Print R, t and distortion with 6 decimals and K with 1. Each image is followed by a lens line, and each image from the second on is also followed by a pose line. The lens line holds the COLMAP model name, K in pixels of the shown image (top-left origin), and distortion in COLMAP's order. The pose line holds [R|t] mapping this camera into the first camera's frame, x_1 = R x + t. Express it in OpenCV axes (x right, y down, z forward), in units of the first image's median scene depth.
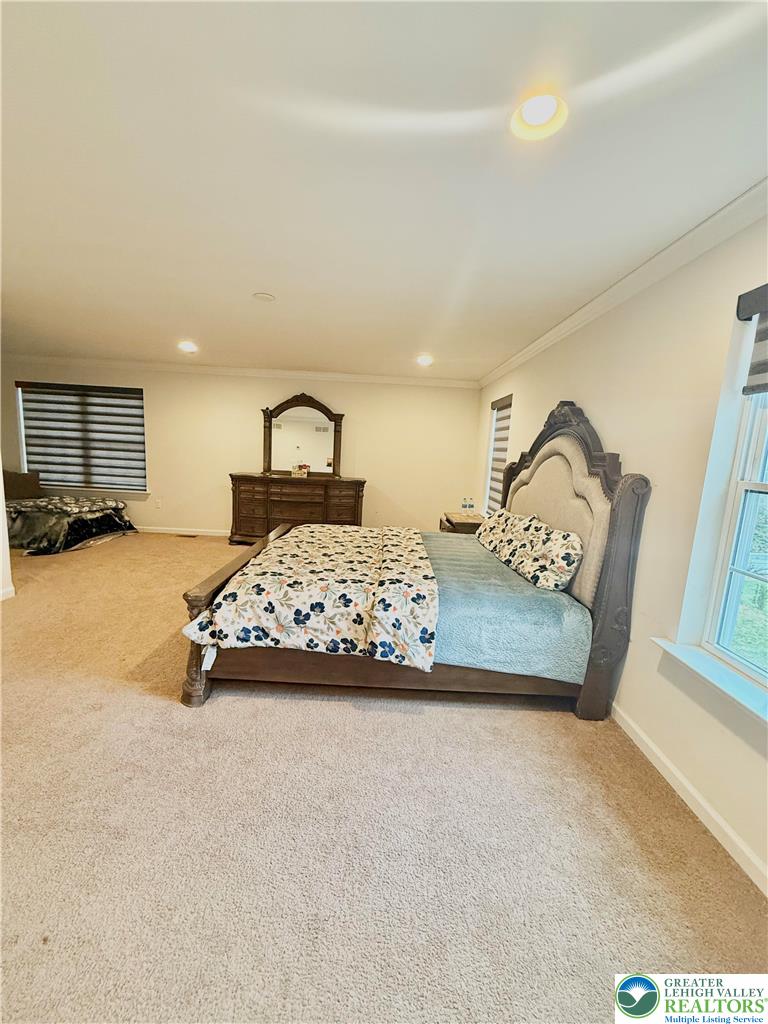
lens RADIAL K [[407.1, 0, 384.6], [0, 407.1, 511.4], [0, 0, 1]] dist [-0.001779, 0.000495]
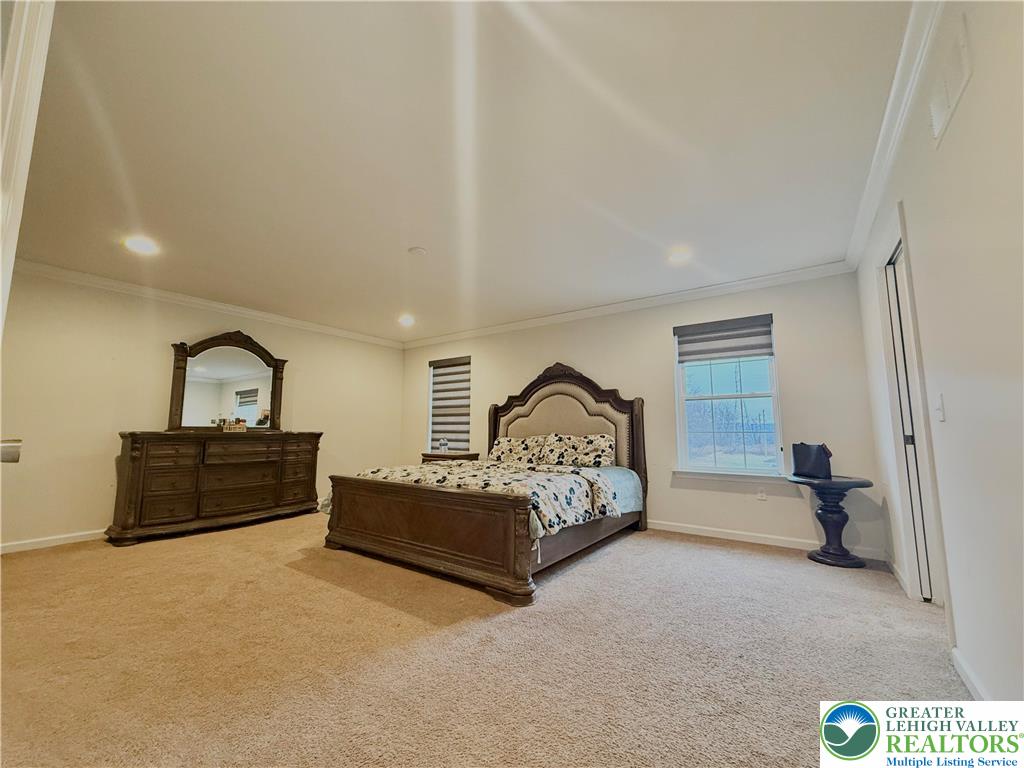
lens RADIAL K [[407.1, 0, 512.5], [0, 407.1, 382.1], [0, 0, 1]] dist [-0.001779, 0.000495]
pose [[0.588131, 0.044090, 0.807563, -0.566890], [0.149659, 0.975336, -0.162243, 0.028380], [-0.794799, 0.216279, 0.567026, 0.121546]]
